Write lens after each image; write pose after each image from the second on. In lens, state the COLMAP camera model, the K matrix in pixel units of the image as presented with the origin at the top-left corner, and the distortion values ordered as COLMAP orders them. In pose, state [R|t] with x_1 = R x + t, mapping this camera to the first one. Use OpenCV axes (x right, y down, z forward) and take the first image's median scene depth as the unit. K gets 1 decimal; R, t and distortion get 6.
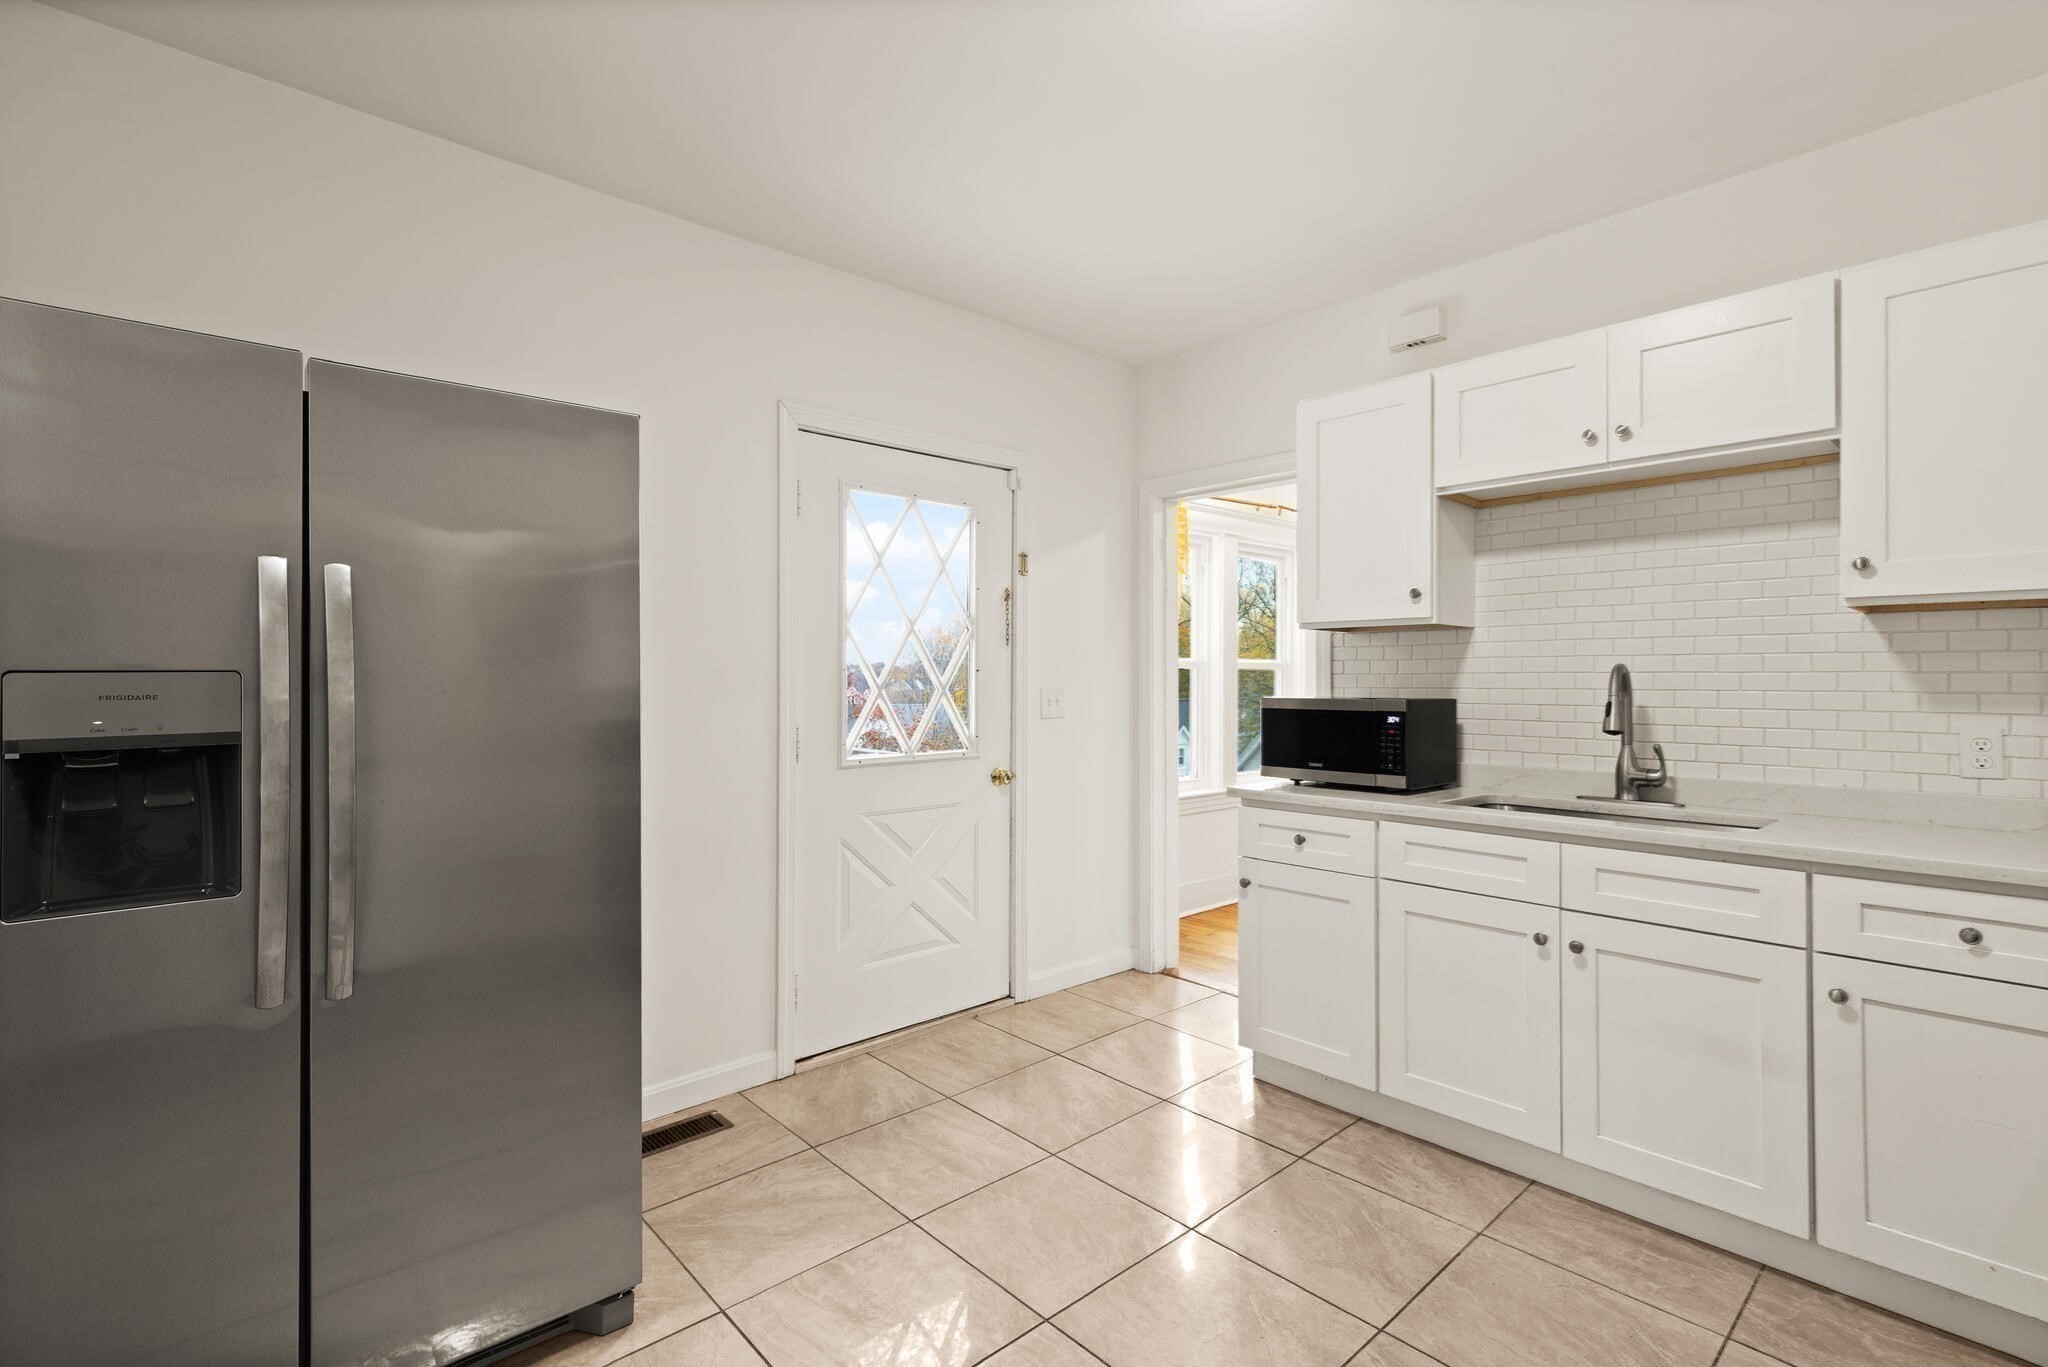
lens RADIAL K [[938.3, 0, 1027.4], [0, 938.3, 670.9], [0, 0, 1]] dist [-0.000674, -0.000431]
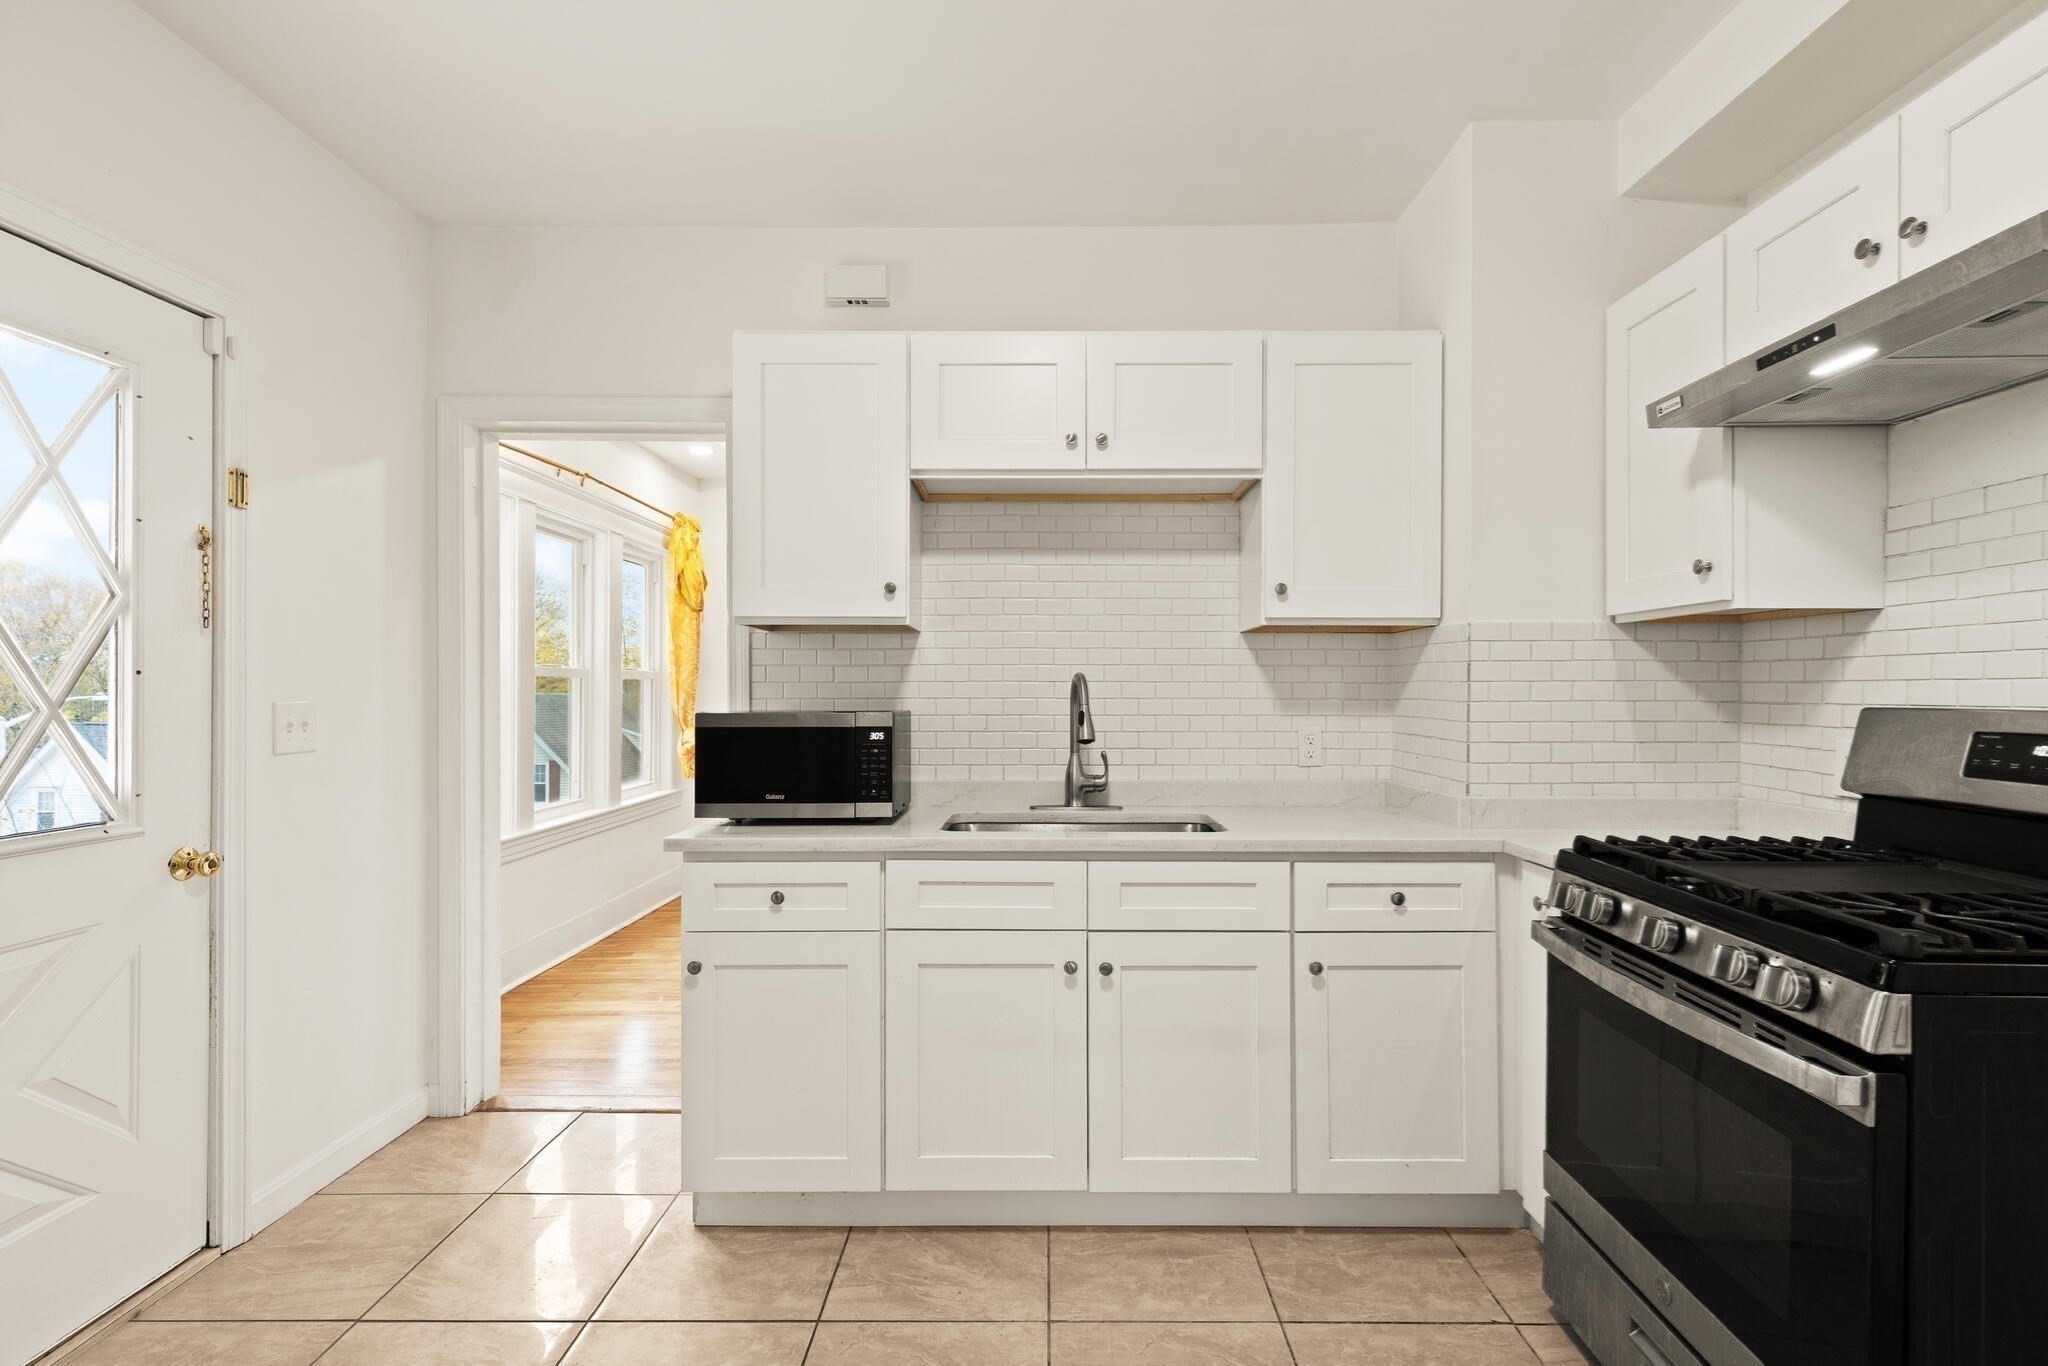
lens RADIAL K [[938.9, 0, 1031.4], [0, 938.9, 692.1], [0, 0, 1]] dist [0.004875, 0.000804]
pose [[0.677253, -0.002783, 0.735745, -0.133481], [-0.005921, 0.999940, 0.009232, 0.003818], [-0.735727, -0.010609, 0.677195, 0.327529]]
